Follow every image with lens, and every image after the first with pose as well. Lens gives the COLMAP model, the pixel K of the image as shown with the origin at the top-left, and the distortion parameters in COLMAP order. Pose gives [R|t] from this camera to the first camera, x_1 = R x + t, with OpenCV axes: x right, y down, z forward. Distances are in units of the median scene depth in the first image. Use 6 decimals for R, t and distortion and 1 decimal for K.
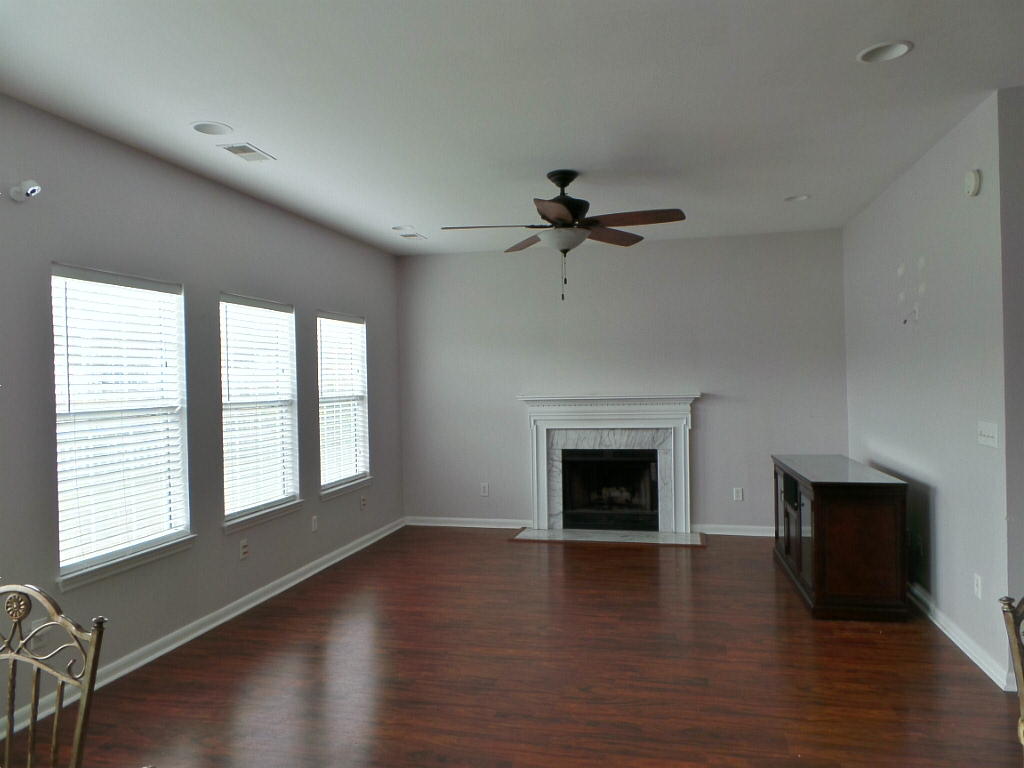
lens RADIAL K [[716.8, 0, 513.1], [0, 716.8, 388.3], [0, 0, 1]] dist [-0.040006, 0.108345]
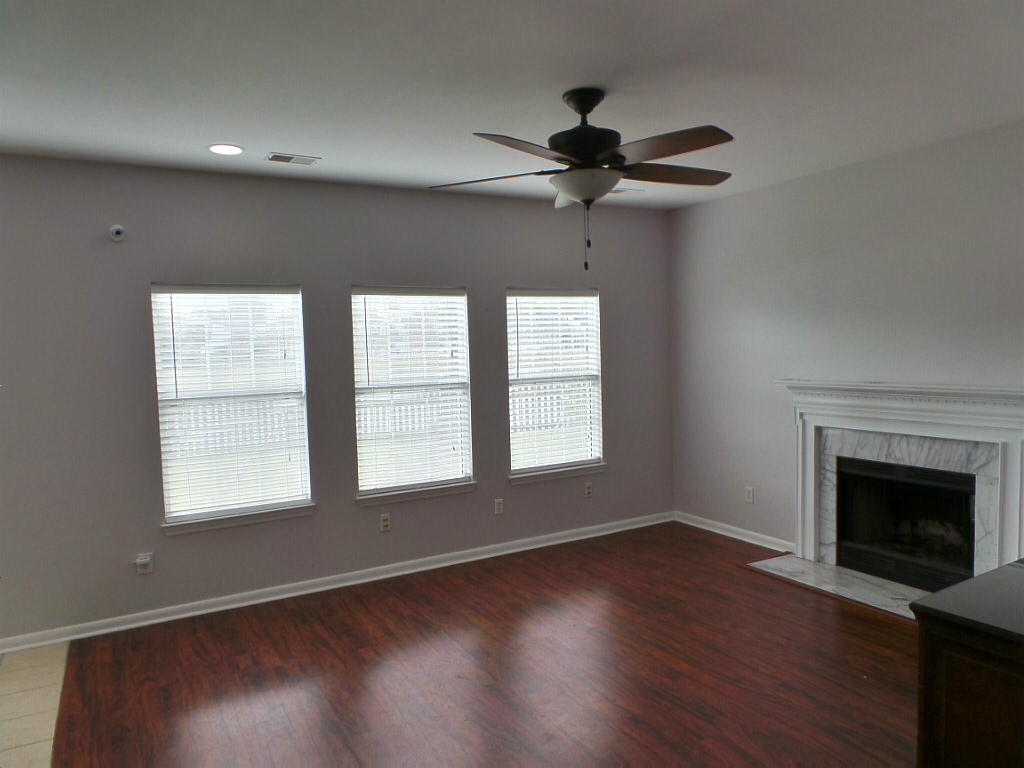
lens RADIAL K [[702.9, 0, 515.6], [0, 702.9, 386.4], [0, 0, 1]] dist [0.001270, 0.001255]
pose [[0.691566, 0.042816, -0.721043, 0.360013], [0.006097, 0.997860, 0.065101, -0.033668], [0.722288, -0.049418, 0.689825, 0.291194]]
